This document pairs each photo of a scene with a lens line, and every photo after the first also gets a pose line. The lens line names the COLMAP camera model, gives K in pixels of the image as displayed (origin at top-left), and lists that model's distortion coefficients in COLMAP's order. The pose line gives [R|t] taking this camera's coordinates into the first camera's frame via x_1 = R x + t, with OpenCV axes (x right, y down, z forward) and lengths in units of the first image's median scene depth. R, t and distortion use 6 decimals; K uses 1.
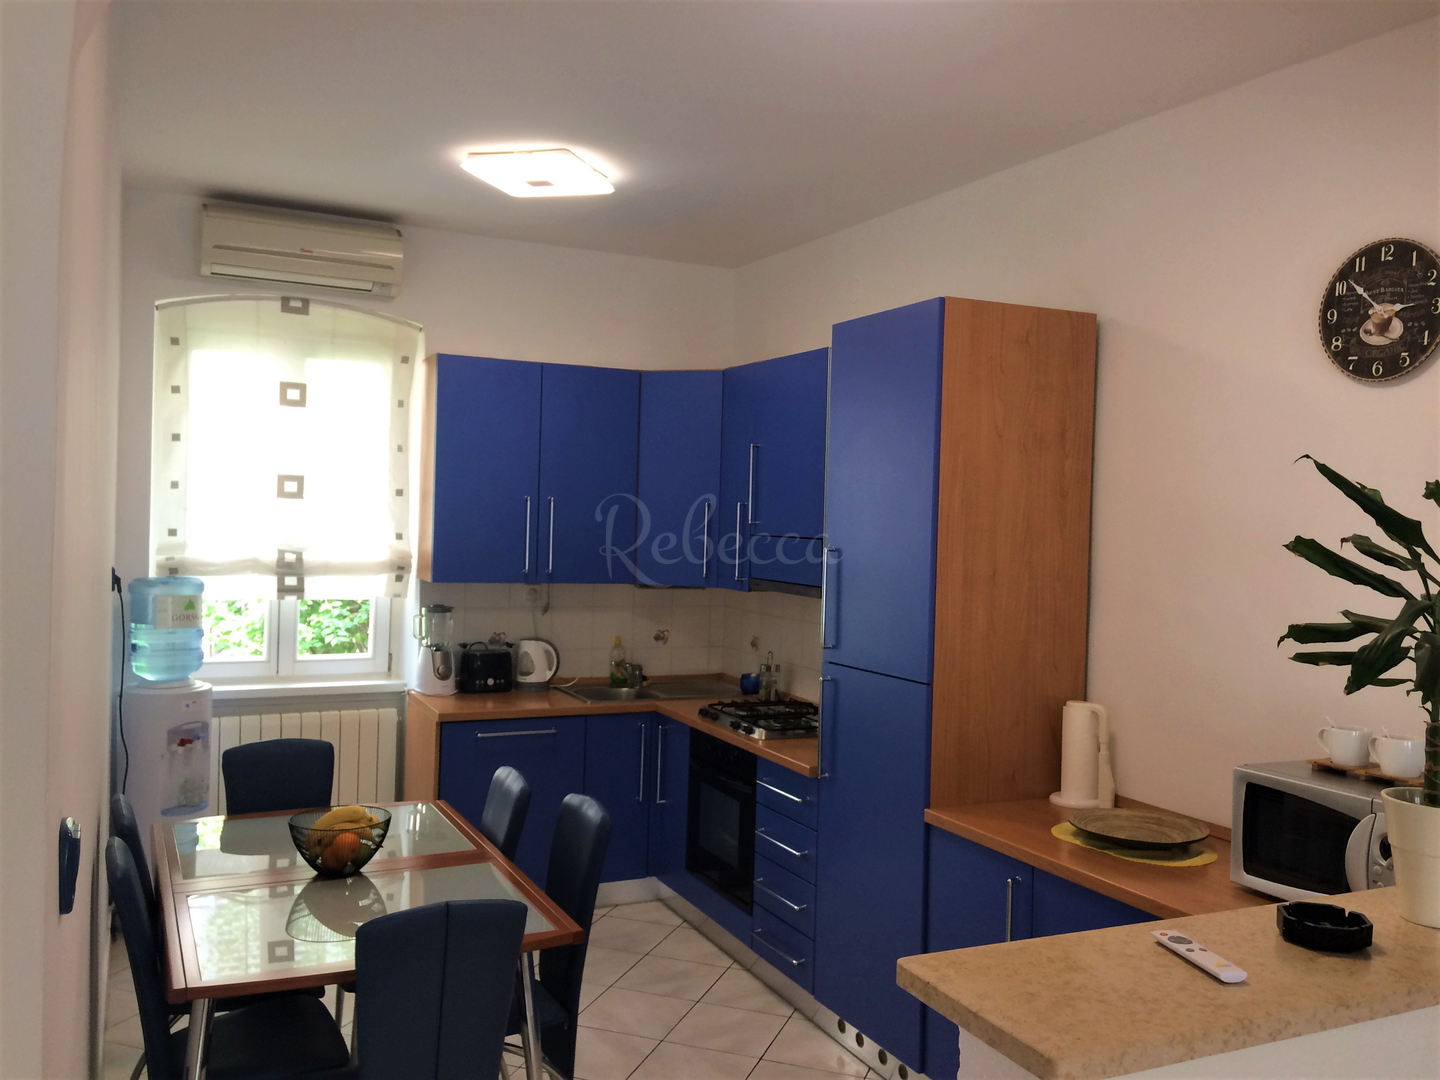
lens RADIAL K [[1223.2, 0, 724.4], [0, 1223.2, 543.6], [0, 0, 1]] dist [0.114157, -0.163792]
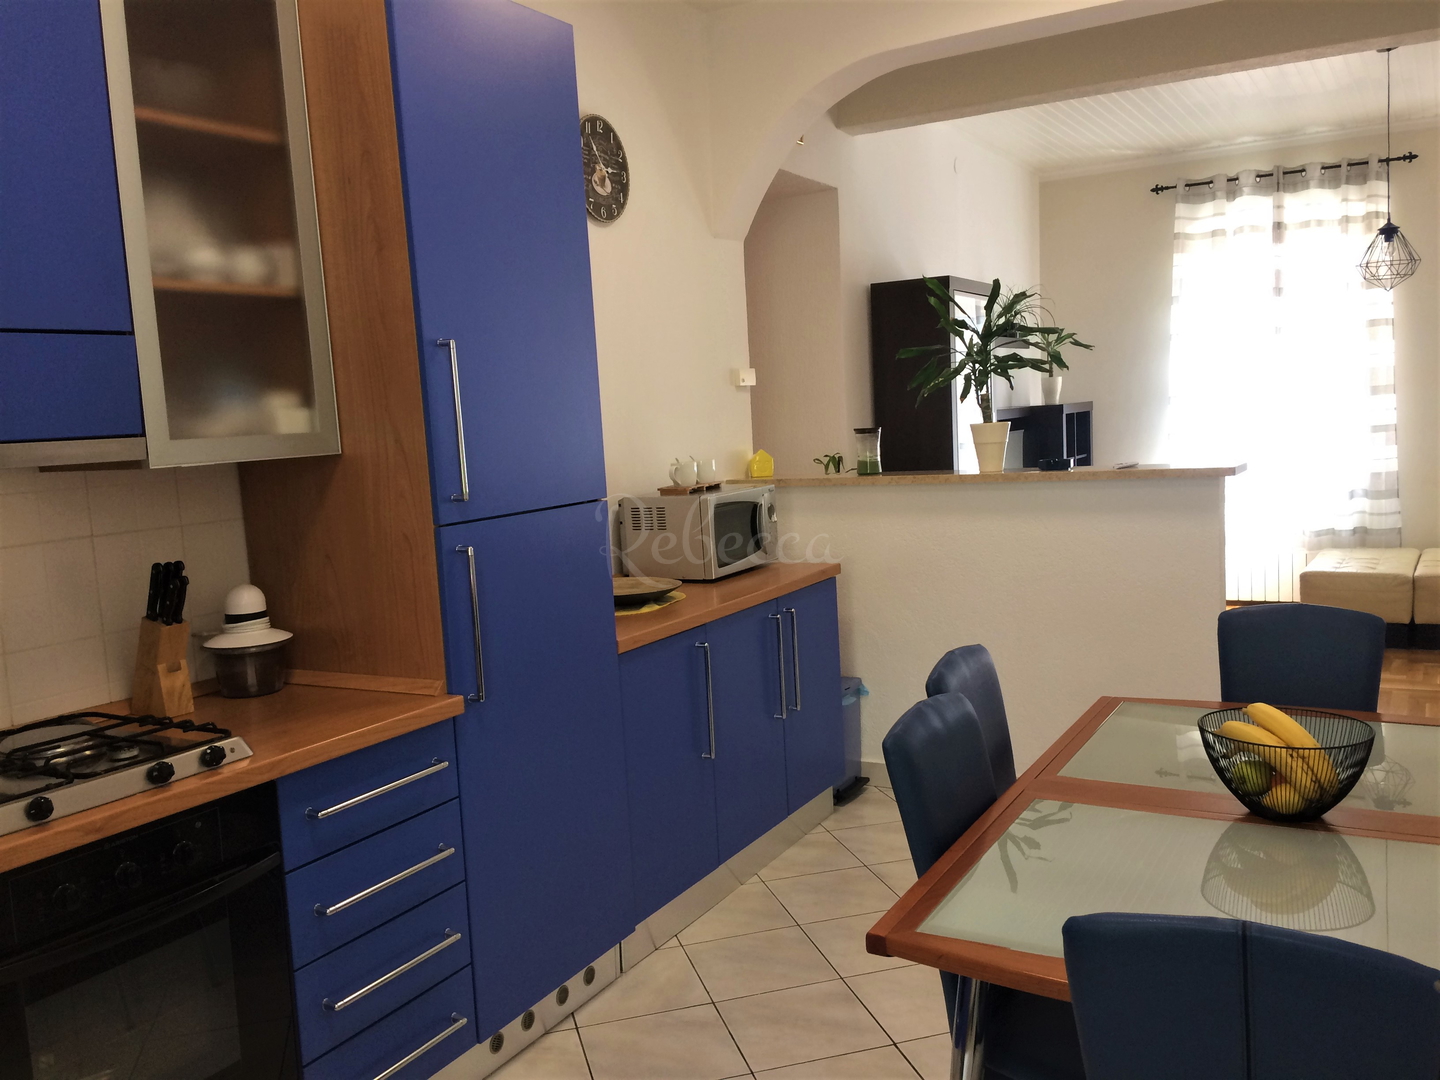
lens RADIAL K [[1223.2, 0, 727.0], [0, 1223.2, 545.2], [0, 0, 1]] dist [0.114157, -0.163792]
pose [[-0.559566, -0.088290, 0.824069, -0.410833], [0.061819, 0.987093, 0.147733, 0.017411], [-0.826477, 0.133610, -0.546886, 0.973282]]
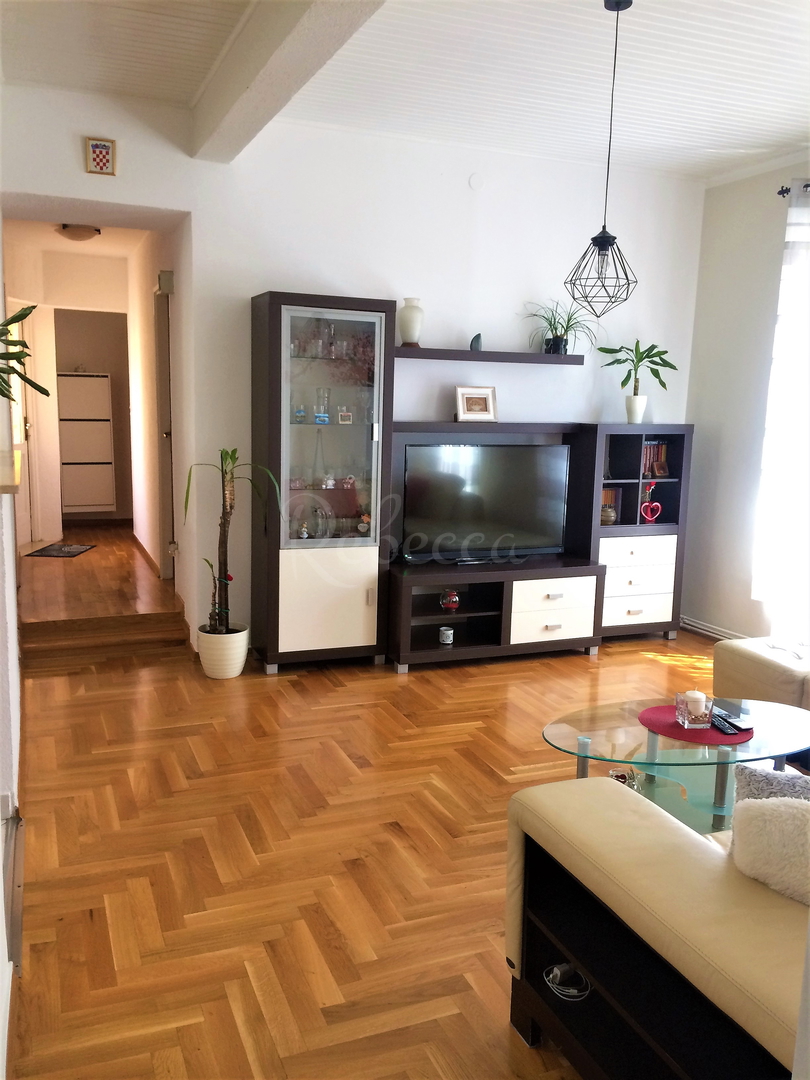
lens RADIAL K [[917.4, 0, 412.1], [0, 917.4, 547.9], [0, 0, 1]] dist [0.114157, -0.163792]
pose [[0.065985, -0.188515, 0.979851, -0.510460], [0.007657, 0.982058, 0.188424, 0.030382], [-0.997791, -0.004930, 0.066244, -0.054985]]
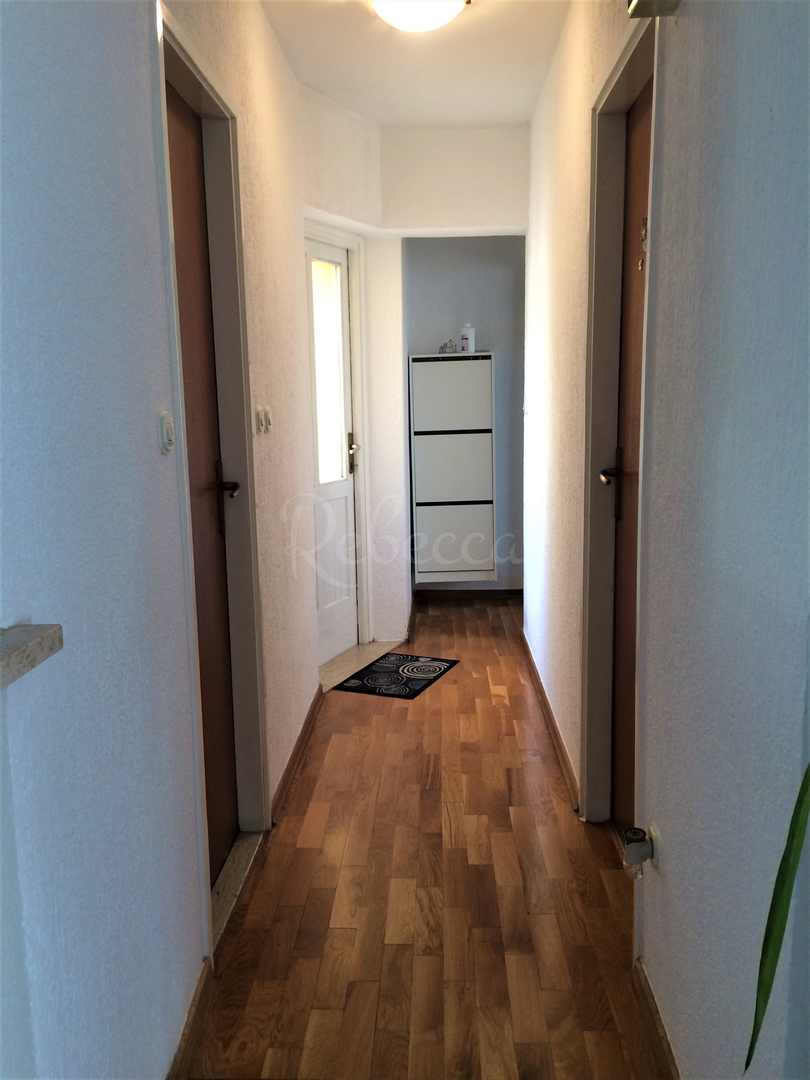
lens RADIAL K [[917.4, 0, 408.2], [0, 917.4, 544.8], [0, 0, 1]] dist [0.114157, -0.163792]
pose [[0.462724, -0.181656, 0.867691, 0.260031], [0.055817, 0.982808, 0.175990, 0.057174], [-0.884744, -0.033003, 0.464908, 0.232502]]
